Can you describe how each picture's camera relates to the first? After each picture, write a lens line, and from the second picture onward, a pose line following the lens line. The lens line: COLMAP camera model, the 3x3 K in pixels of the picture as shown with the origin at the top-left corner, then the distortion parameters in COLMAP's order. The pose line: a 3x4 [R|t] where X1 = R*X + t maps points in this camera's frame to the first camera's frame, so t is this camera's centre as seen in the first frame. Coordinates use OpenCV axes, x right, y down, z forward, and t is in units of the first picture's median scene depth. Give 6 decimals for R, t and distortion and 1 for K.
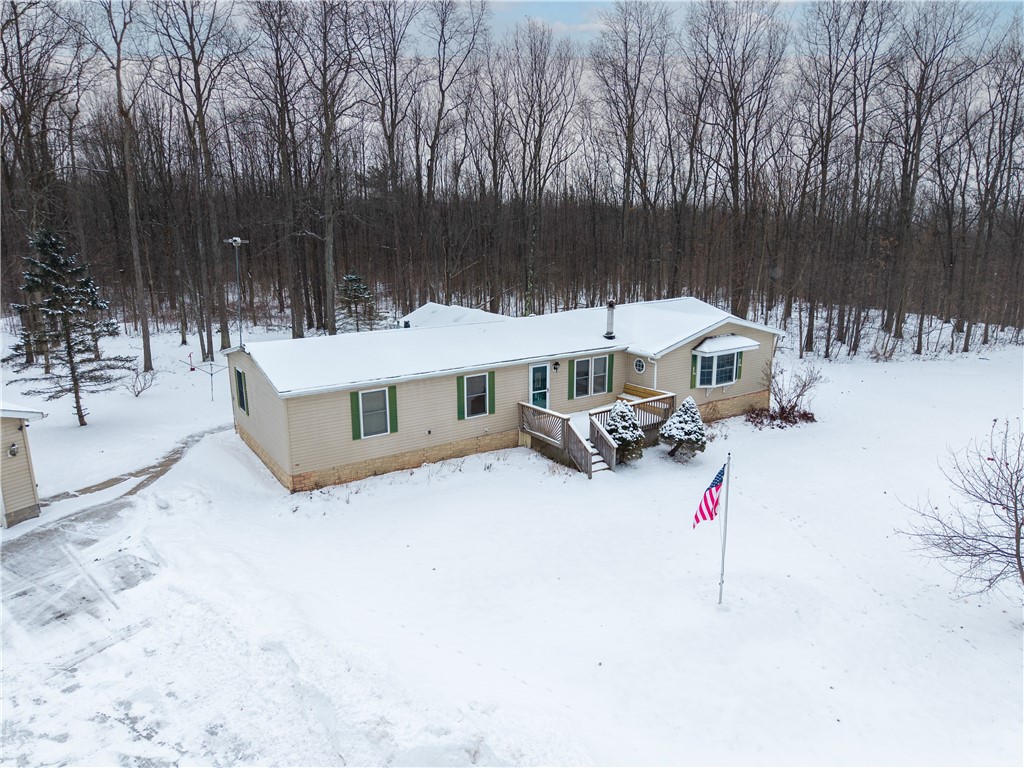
lens RADIAL K [[699.2, 0, 514.7], [0, 699.2, 384.2], [0, 0, 1]] dist [0.035333, 0.000189]
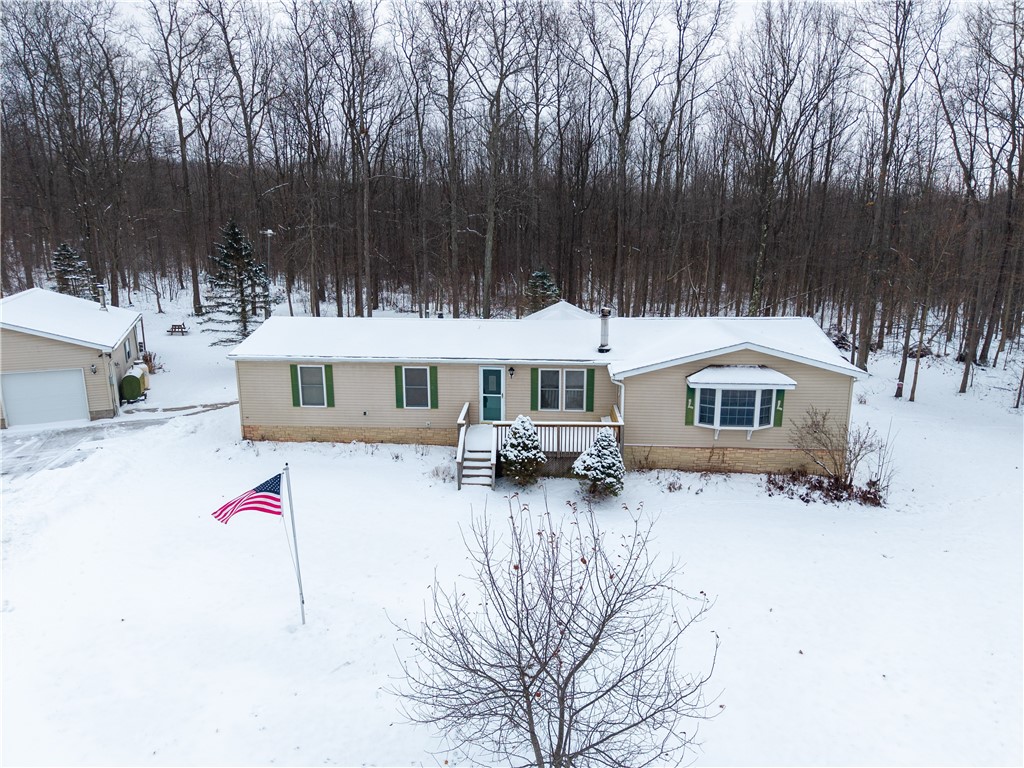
lens RADIAL K [[699.2, 0, 514.5], [0, 699.2, 382.7], [0, 0, 1]] dist [0.035333, 0.000189]
pose [[0.786246, 0.143829, -0.600942, 0.637260], [-0.146810, 0.988167, 0.044428, -0.054170], [0.600220, 0.053293, 0.798057, 0.252558]]
